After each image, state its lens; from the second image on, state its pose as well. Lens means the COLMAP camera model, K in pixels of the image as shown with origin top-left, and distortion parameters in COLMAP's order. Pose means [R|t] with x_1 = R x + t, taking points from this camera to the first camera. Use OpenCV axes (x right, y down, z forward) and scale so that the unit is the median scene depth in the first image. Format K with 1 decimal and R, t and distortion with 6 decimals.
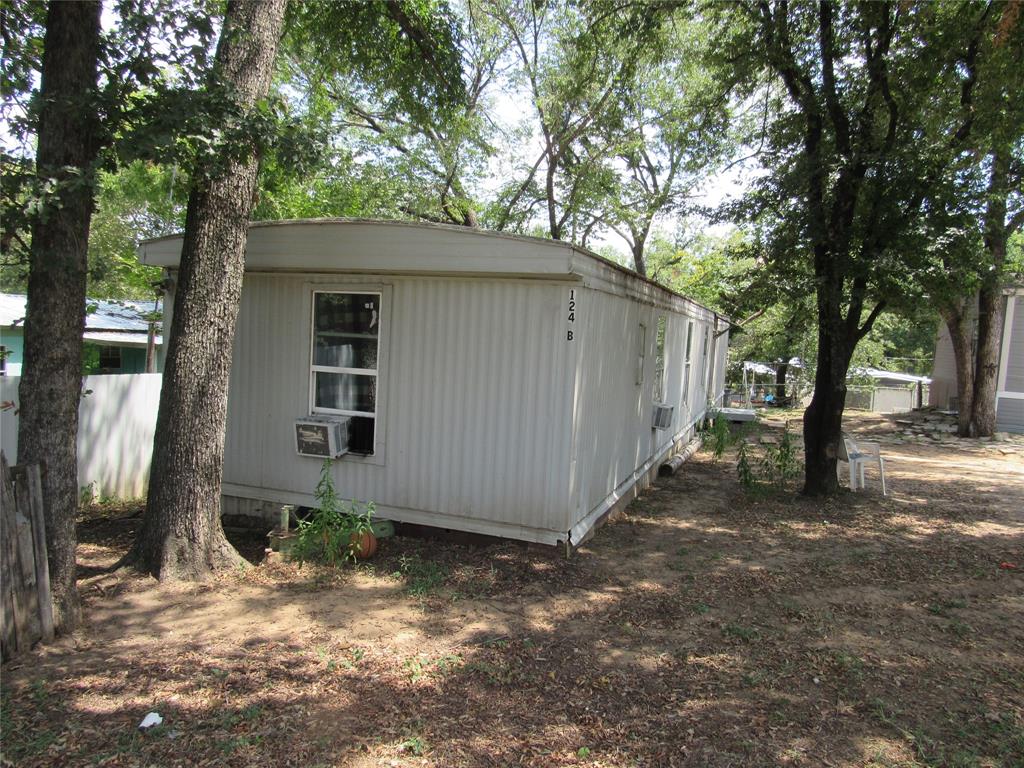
lens RADIAL K [[726.1, 0, 510.7], [0, 726.1, 381.0], [0, 0, 1]] dist [-0.016363, 0.001143]
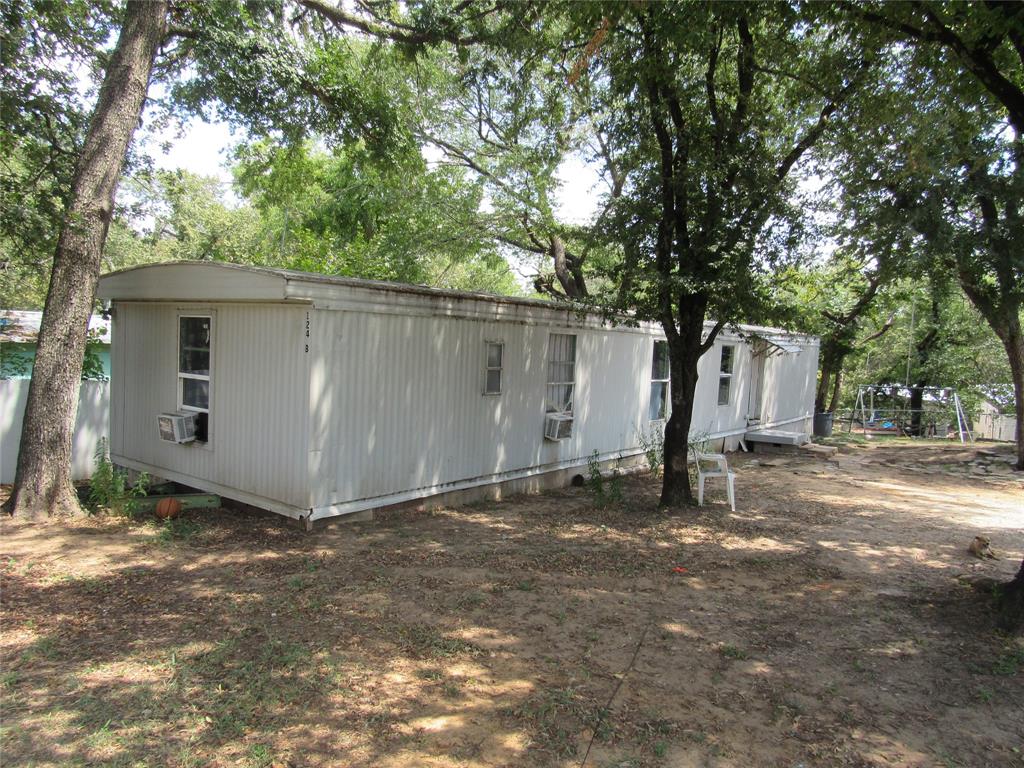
lens RADIAL K [[726.1, 0, 516.7], [0, 726.1, 387.7], [0, 0, 1]] dist [-0.016363, 0.001143]
pose [[0.953655, 0.014252, -0.300565, 0.830719], [-0.020871, 0.999605, -0.018823, 0.020687], [0.300178, 0.024224, 0.953575, -0.067008]]
